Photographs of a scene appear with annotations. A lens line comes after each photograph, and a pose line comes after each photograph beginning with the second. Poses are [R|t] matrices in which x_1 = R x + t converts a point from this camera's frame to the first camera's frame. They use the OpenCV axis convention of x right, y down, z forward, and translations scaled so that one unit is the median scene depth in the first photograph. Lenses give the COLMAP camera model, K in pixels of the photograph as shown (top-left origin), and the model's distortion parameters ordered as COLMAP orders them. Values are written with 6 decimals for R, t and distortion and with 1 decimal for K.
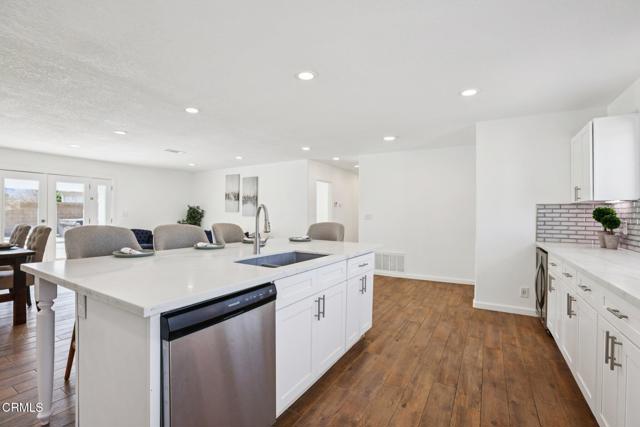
lens RADIAL K [[291.9, 0, 316.8], [0, 291.9, 211.7], [0, 0, 1]] dist [-0.048143, 0.015084]
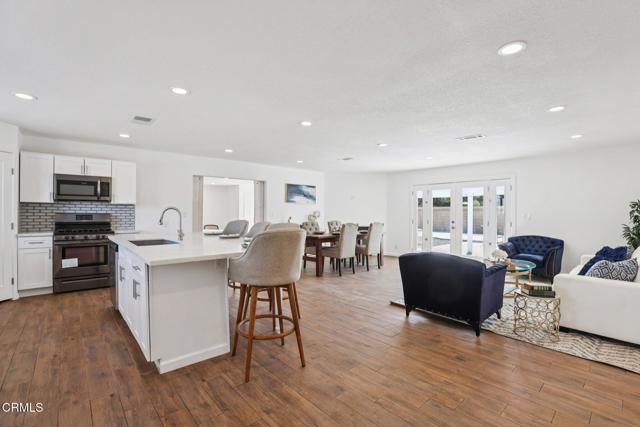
lens RADIAL K [[291.9, 0, 318.1], [0, 291.9, 213.6], [0, 0, 1]] dist [-0.048143, 0.015084]
pose [[-0.302732, -0.008517, -0.953038, 0.741849], [-0.001750, 0.999963, -0.008380, 0.015539], [0.953074, -0.000869, -0.302736, 1.597704]]
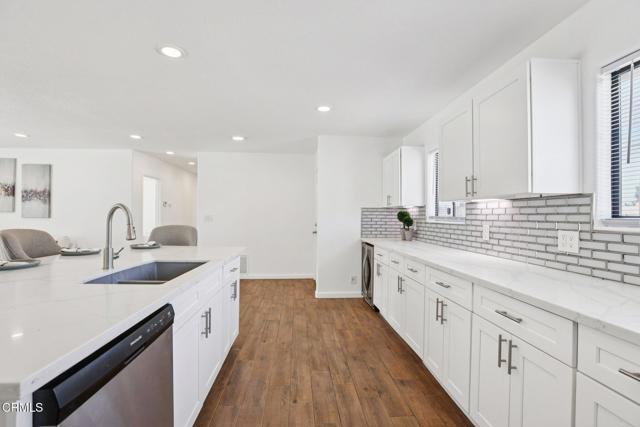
lens RADIAL K [[291.9, 0, 317.7], [0, 291.9, 213.9], [0, 0, 1]] dist [-0.048143, 0.015084]
pose [[0.822188, 0.003772, 0.569204, -0.137142], [-0.005912, 0.999981, 0.001914, -0.001304], [-0.569186, -0.004939, 0.822194, 0.064131]]
